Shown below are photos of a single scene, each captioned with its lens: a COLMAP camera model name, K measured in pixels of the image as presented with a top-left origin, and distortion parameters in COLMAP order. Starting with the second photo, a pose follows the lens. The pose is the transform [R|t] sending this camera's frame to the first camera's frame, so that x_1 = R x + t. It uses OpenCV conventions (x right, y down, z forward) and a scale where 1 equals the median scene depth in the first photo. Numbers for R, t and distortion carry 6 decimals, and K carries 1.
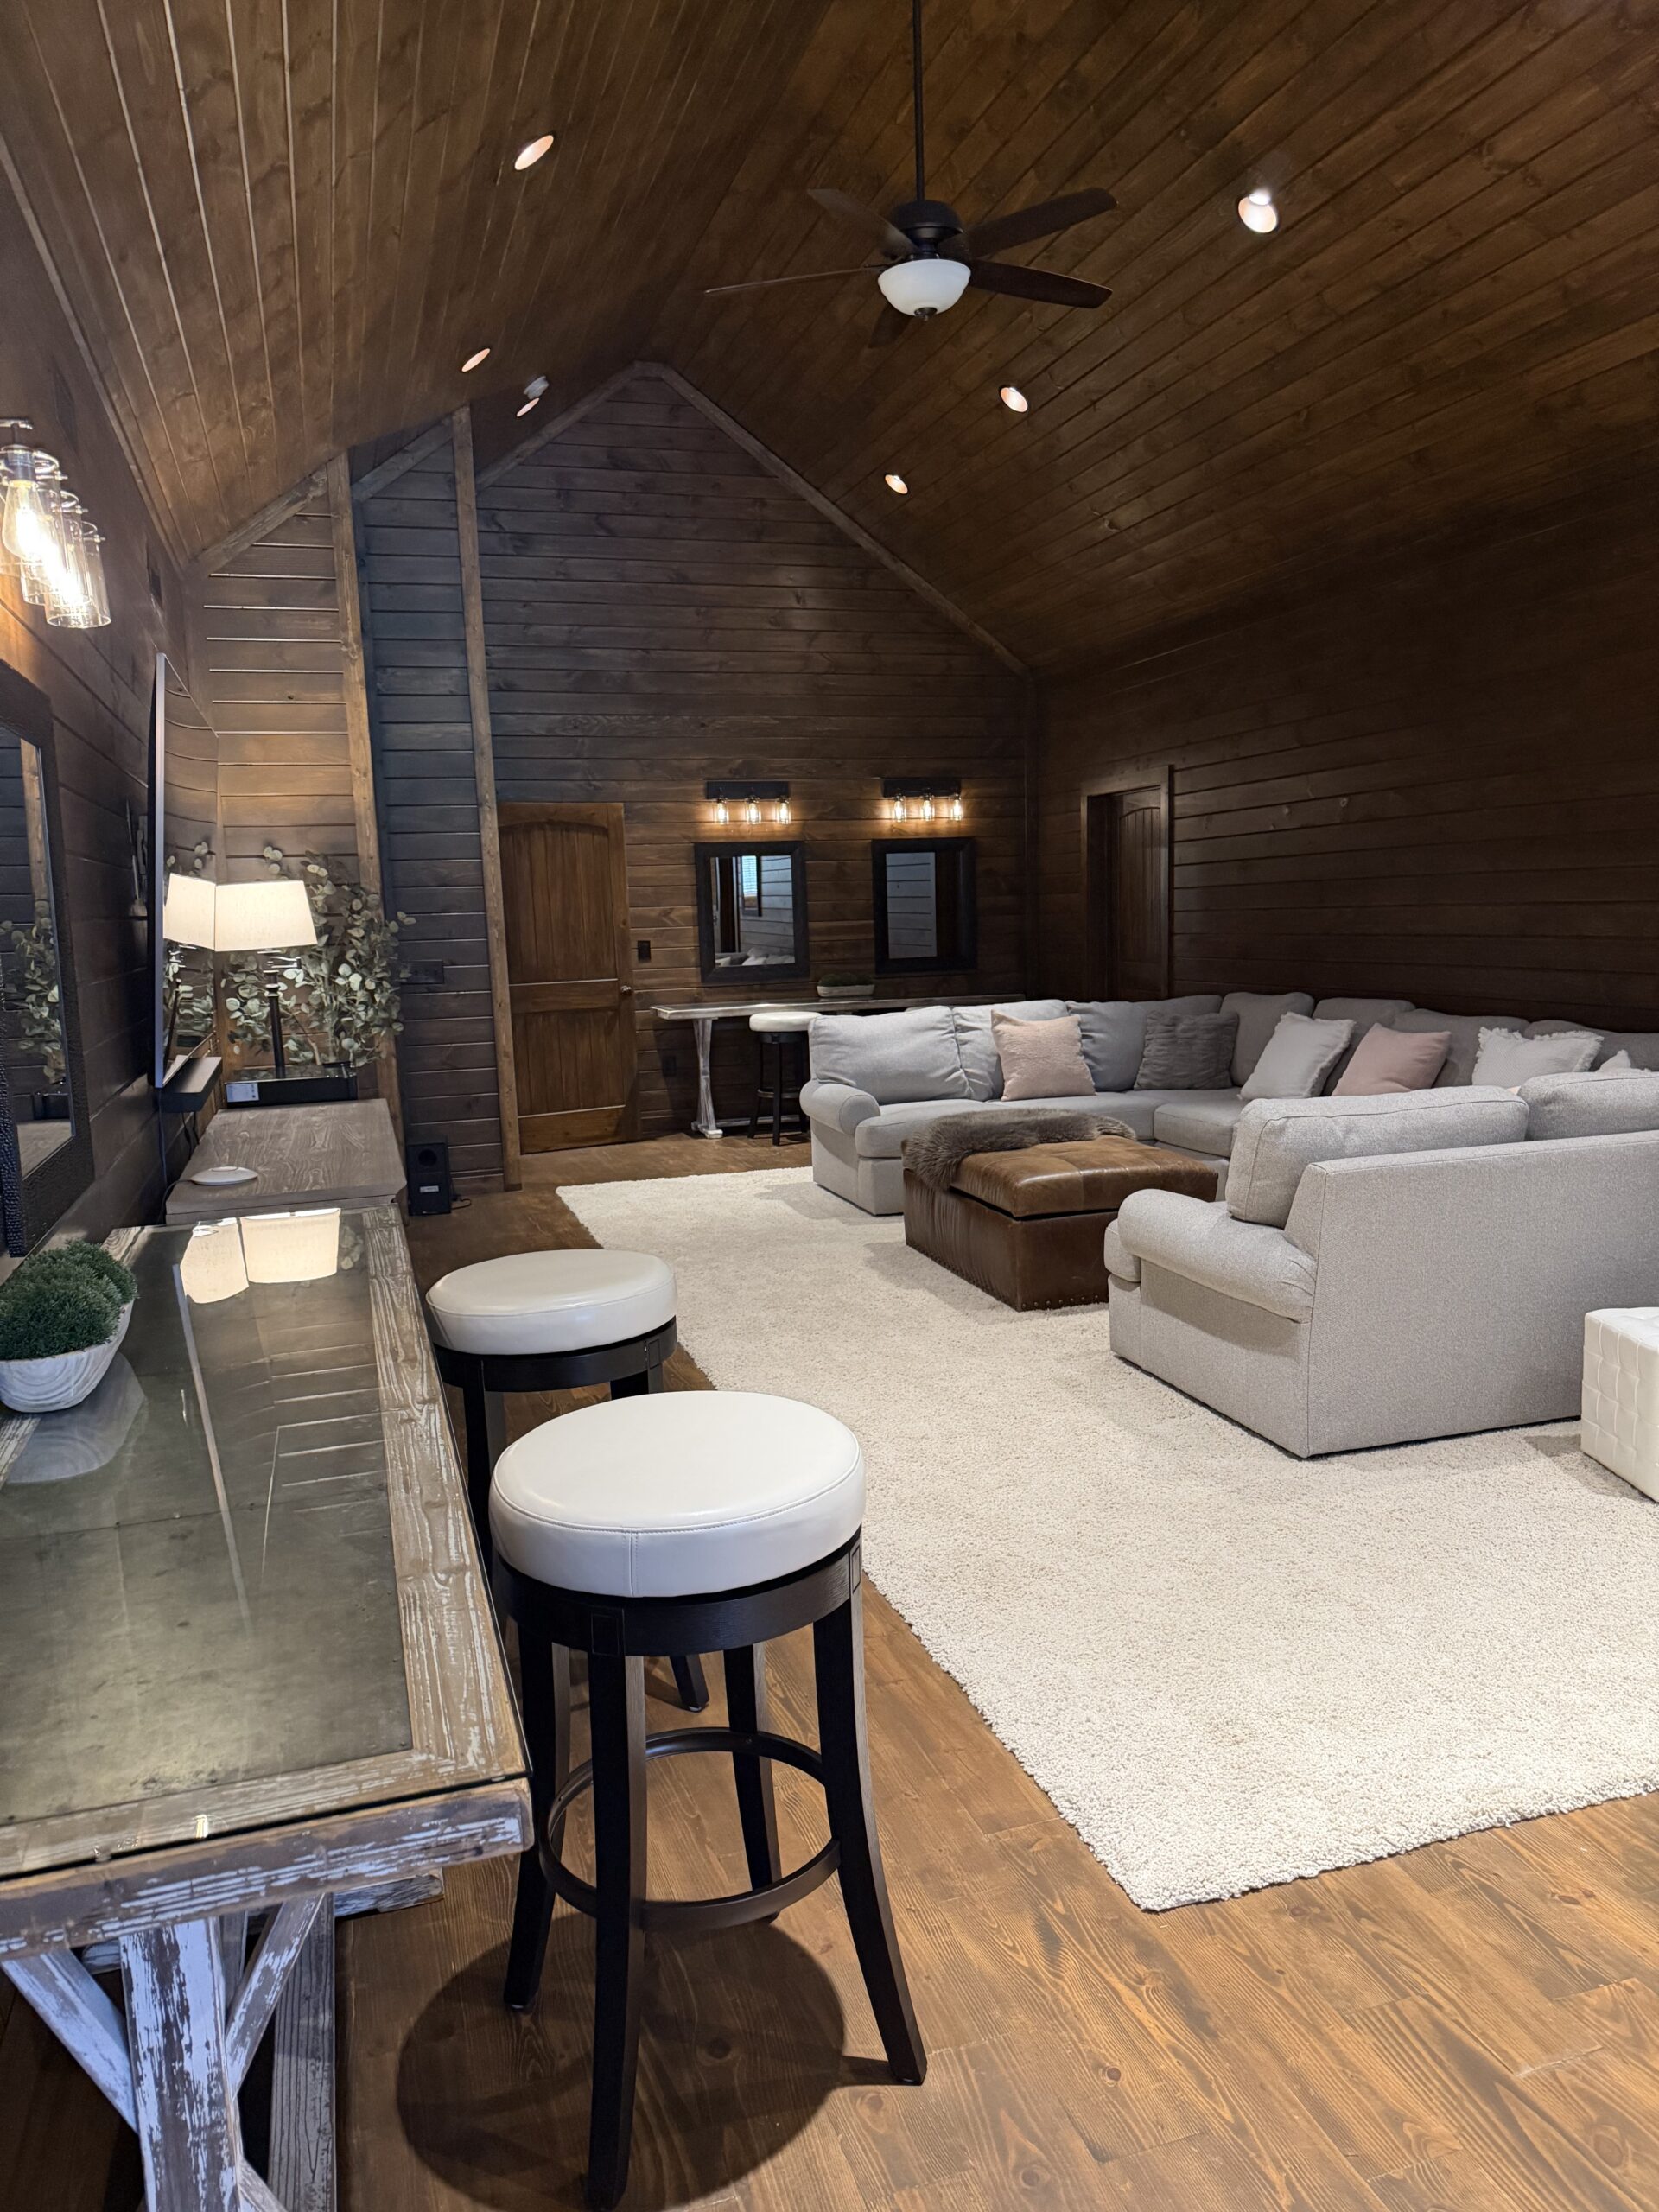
lens RADIAL K [[1578.4, 0, 841.2], [0, 1578.4, 1114.1], [0, 0, 1]] dist [0.050031, -0.054106]
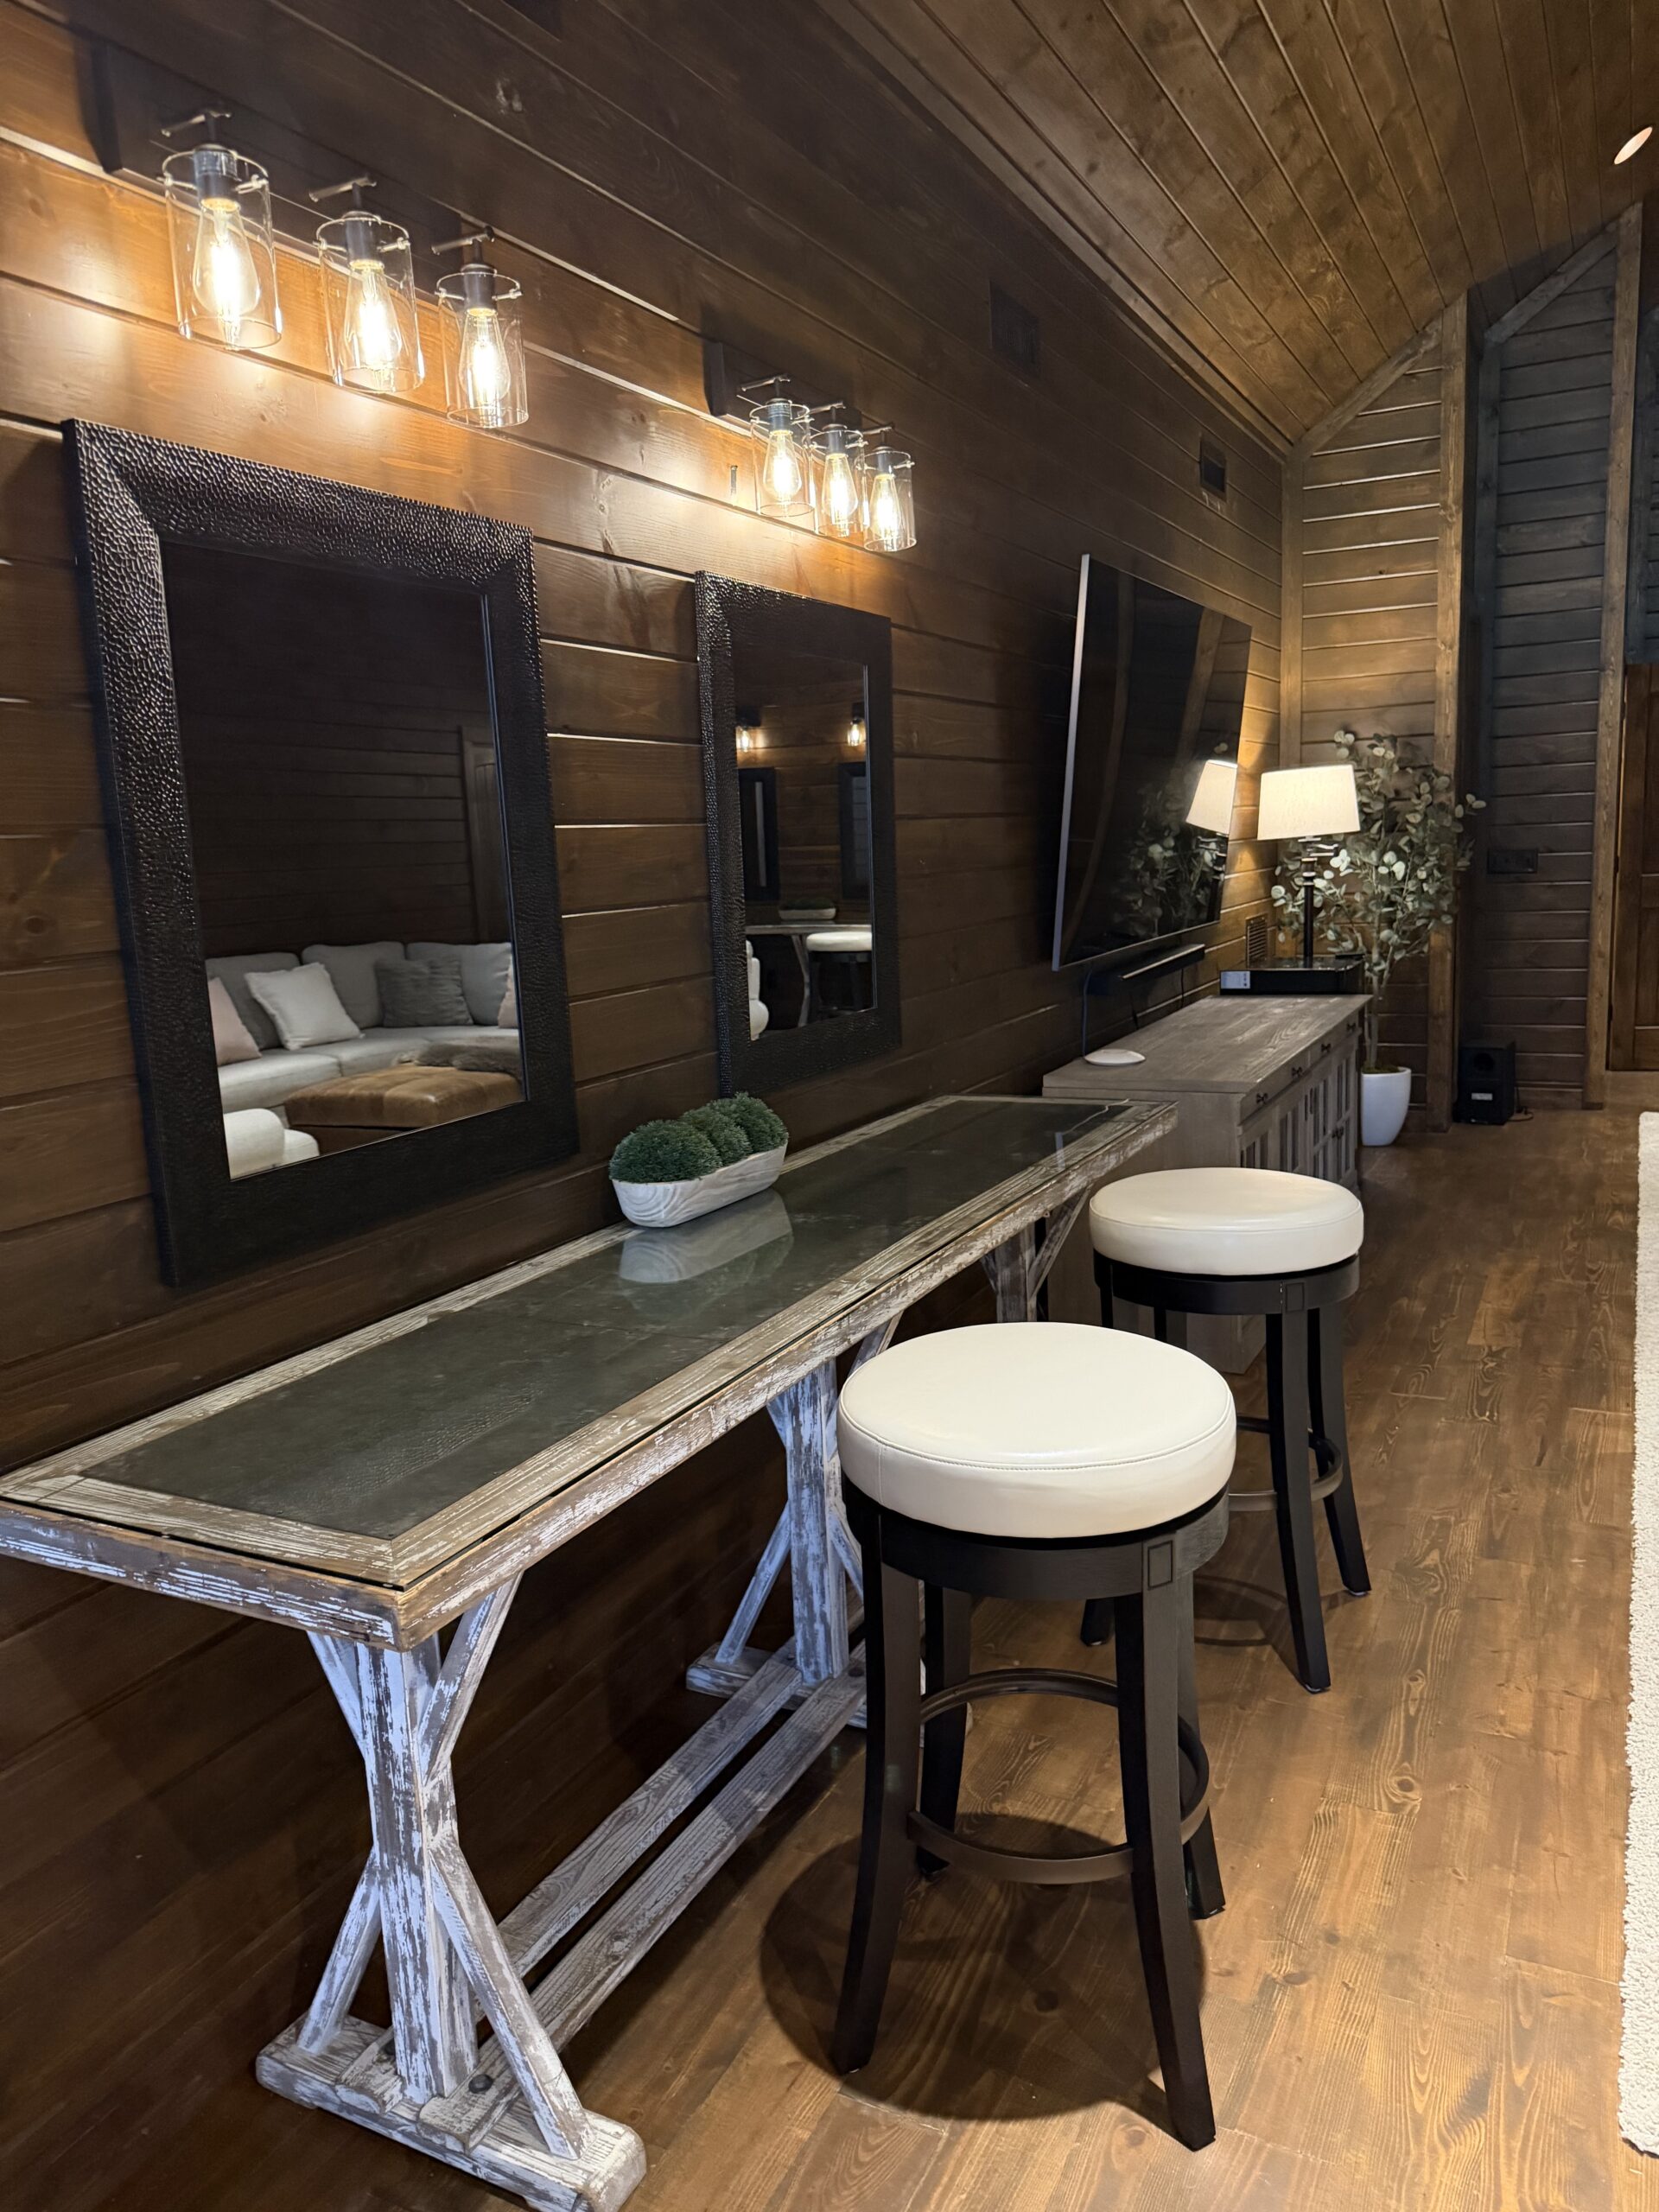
lens RADIAL K [[1578.4, 0, 824.7], [0, 1578.4, 1113.8], [0, 0, 1]] dist [0.050031, -0.054106]
pose [[0.710556, 0.125494, -0.692360, 0.123254], [-0.075253, 0.991877, 0.102552, -0.009677], [0.699605, -0.020767, 0.714228, 0.066627]]
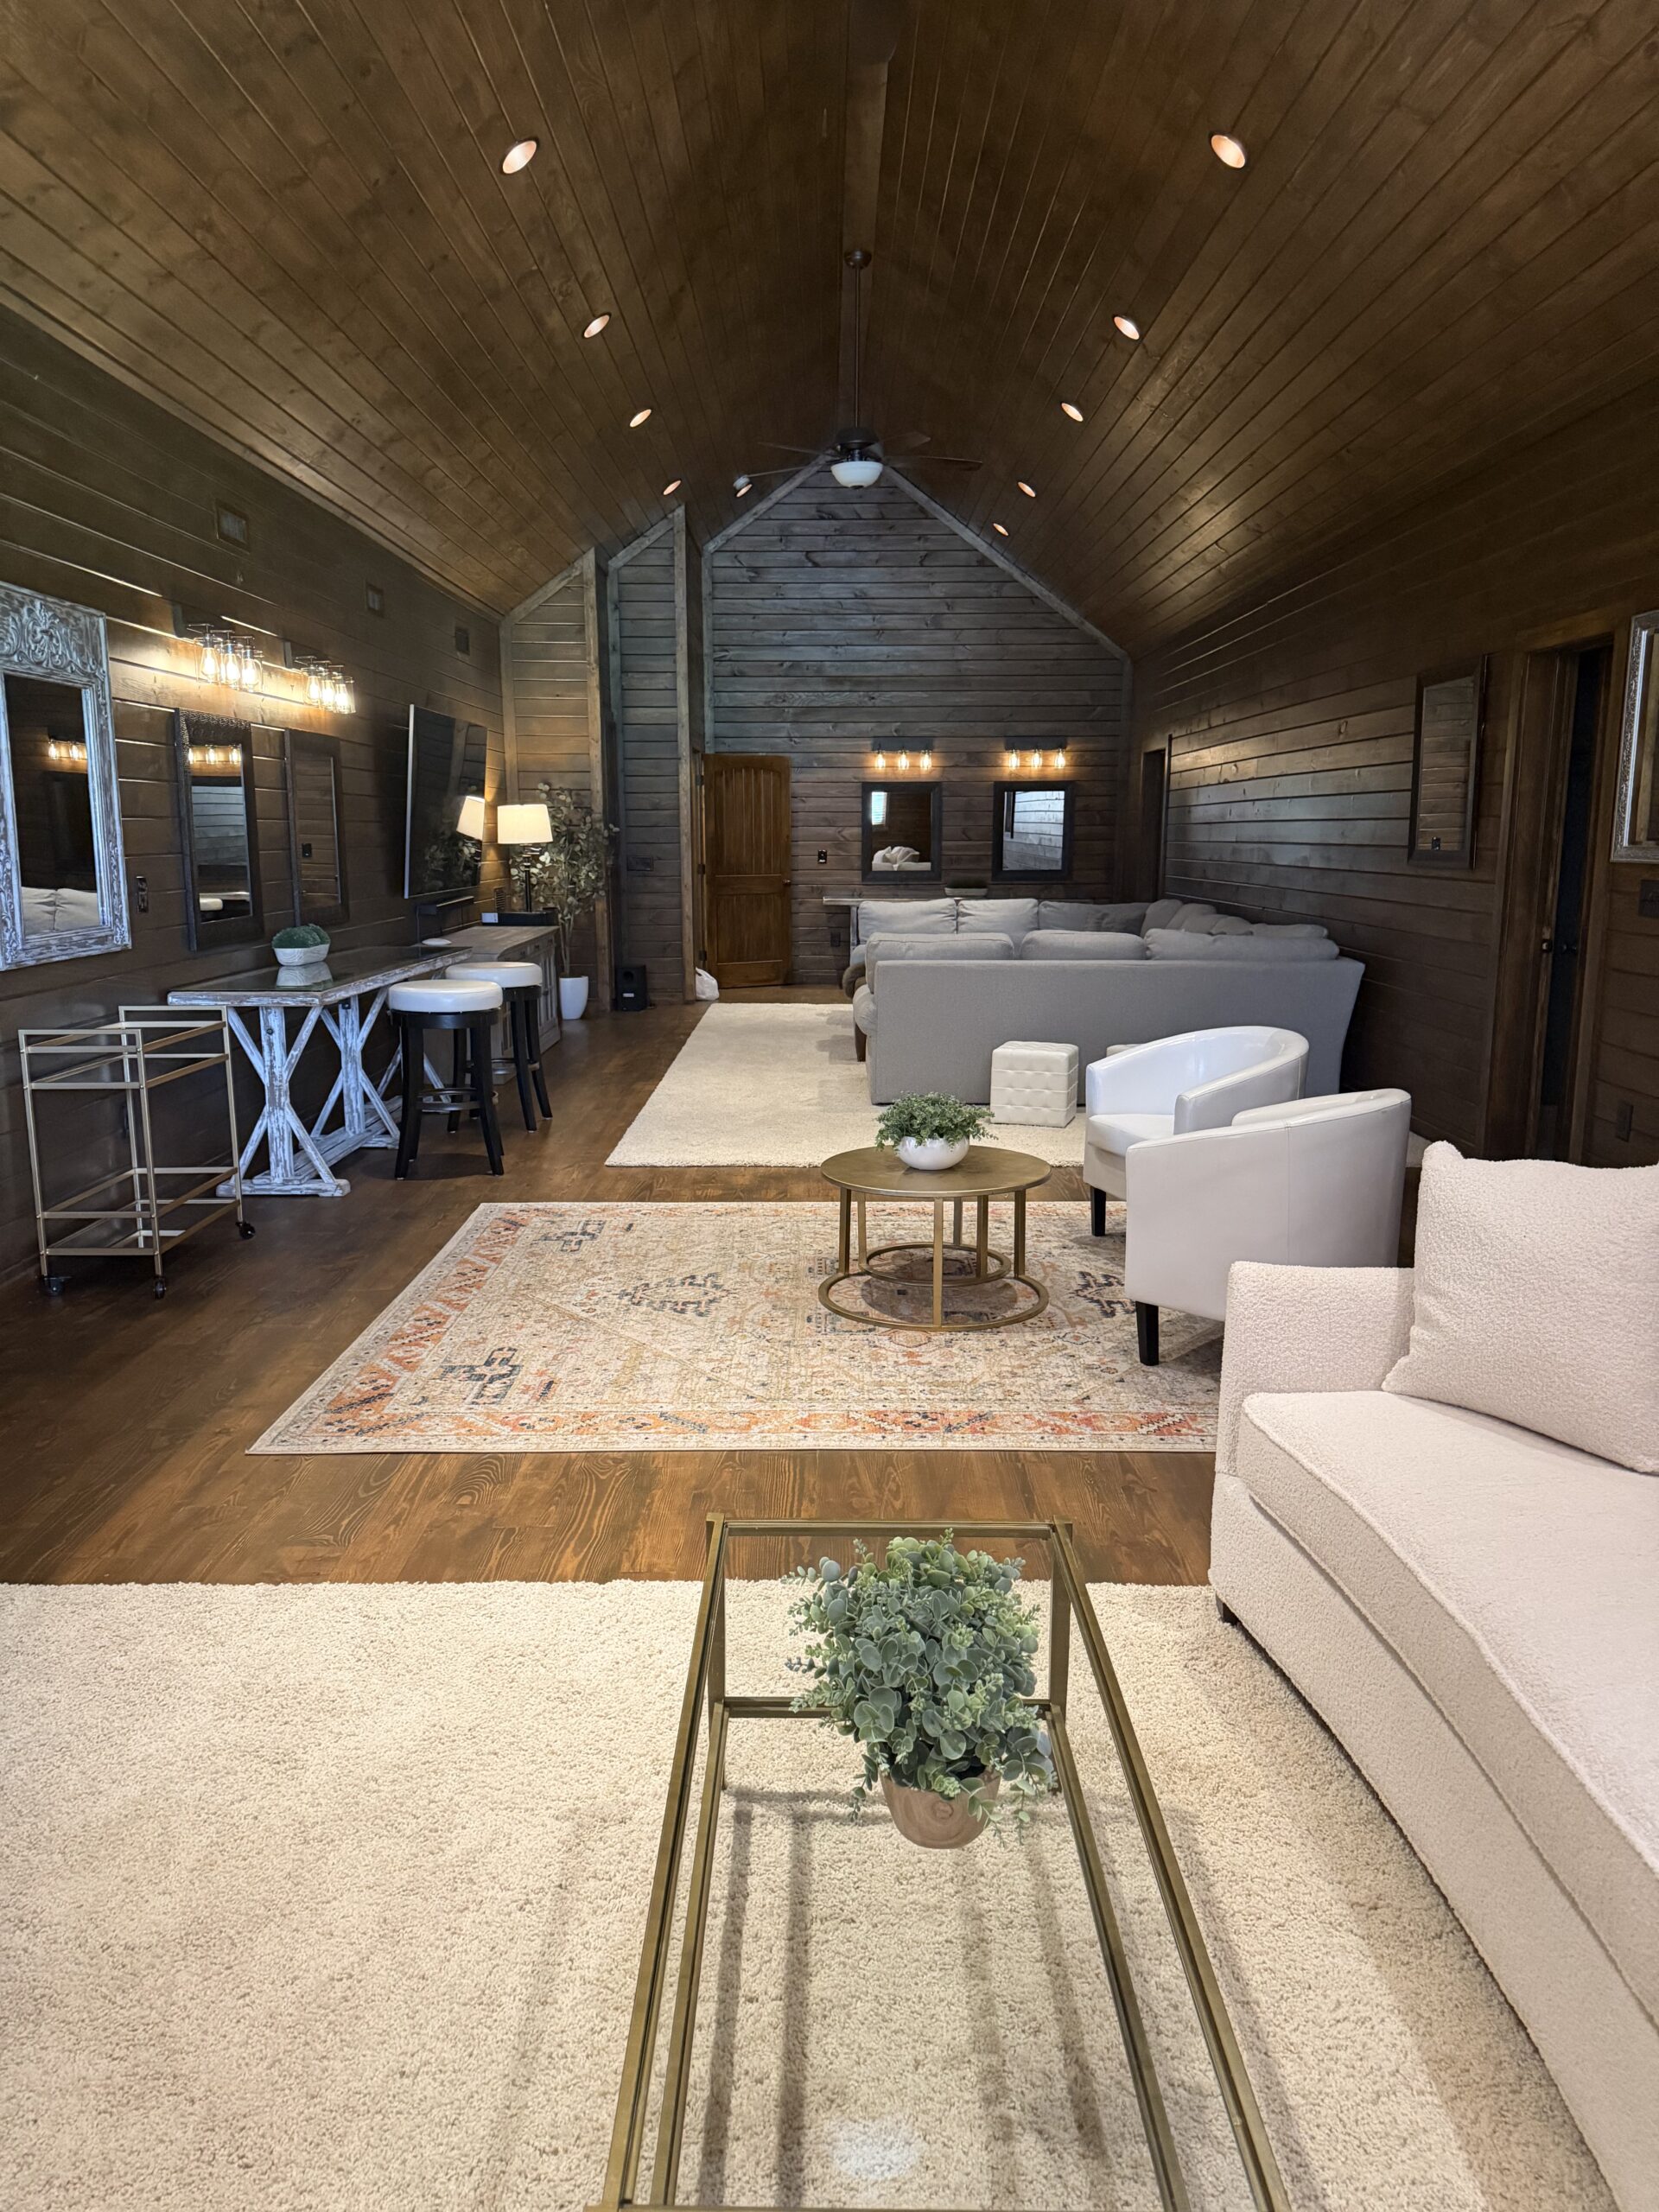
lens RADIAL K [[1578.4, 0, 812.4], [0, 1578.4, 1124.7], [0, 0, 1]] dist [0.050031, -0.054106]
pose [[0.948161, 0.085332, -0.306121, 0.467802], [-0.068993, 0.995573, 0.063825, 0.067754], [0.310212, -0.039396, 0.949851, -0.541805]]
